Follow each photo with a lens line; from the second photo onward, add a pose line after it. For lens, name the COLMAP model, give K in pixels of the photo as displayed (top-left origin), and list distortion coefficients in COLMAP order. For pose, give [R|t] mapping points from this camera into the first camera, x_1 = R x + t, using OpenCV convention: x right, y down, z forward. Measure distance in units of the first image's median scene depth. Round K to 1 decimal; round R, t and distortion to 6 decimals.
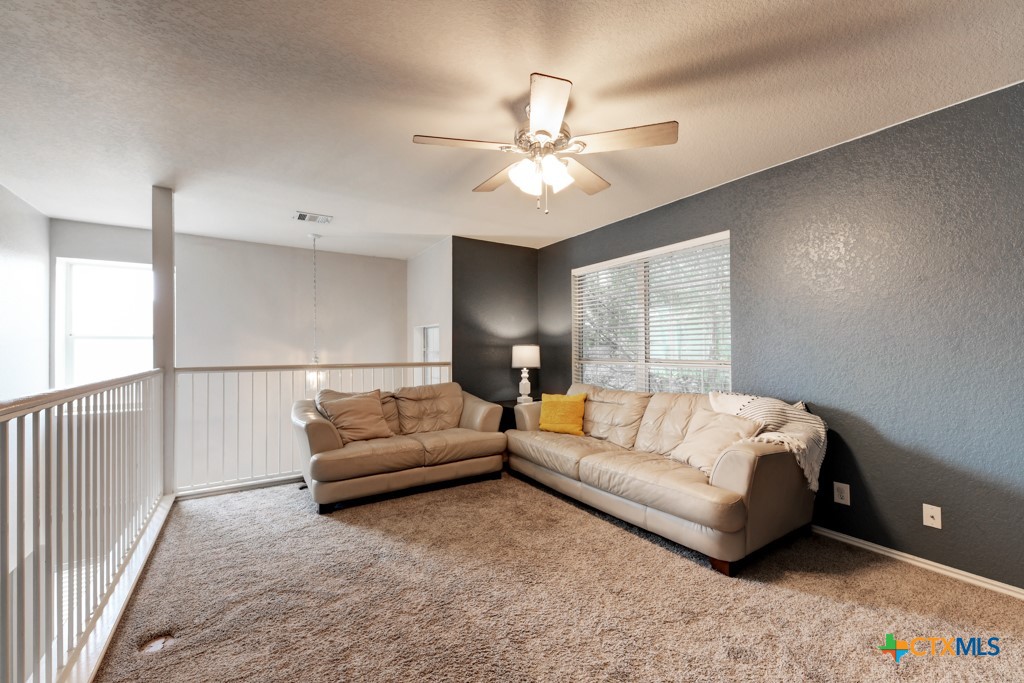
lens RADIAL K [[439.2, 0, 514.3], [0, 439.2, 344.4], [0, 0, 1]] dist [0.000966, 0.000001]
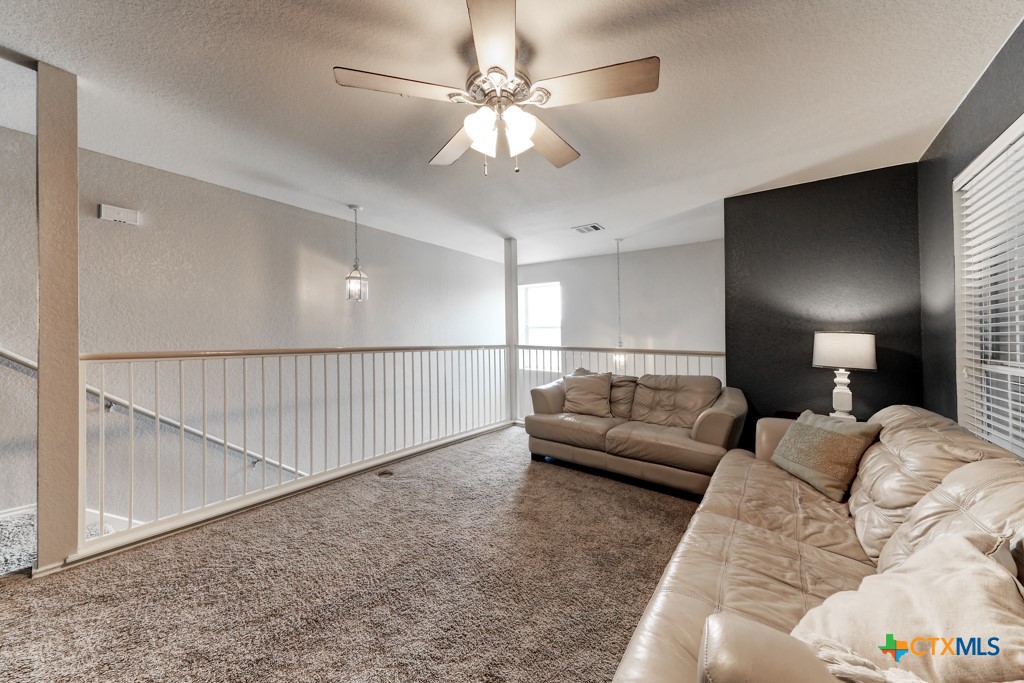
lens RADIAL K [[360.6, 0, 512.0], [0, 360.6, 341.5], [0, 0, 1]] dist [-0.000260, -0.000026]
pose [[0.315790, 0.023692, -0.948533, 0.475227], [-0.002829, 0.999707, 0.024028, 0.005565], [0.948825, -0.004905, 0.315765, 0.511893]]
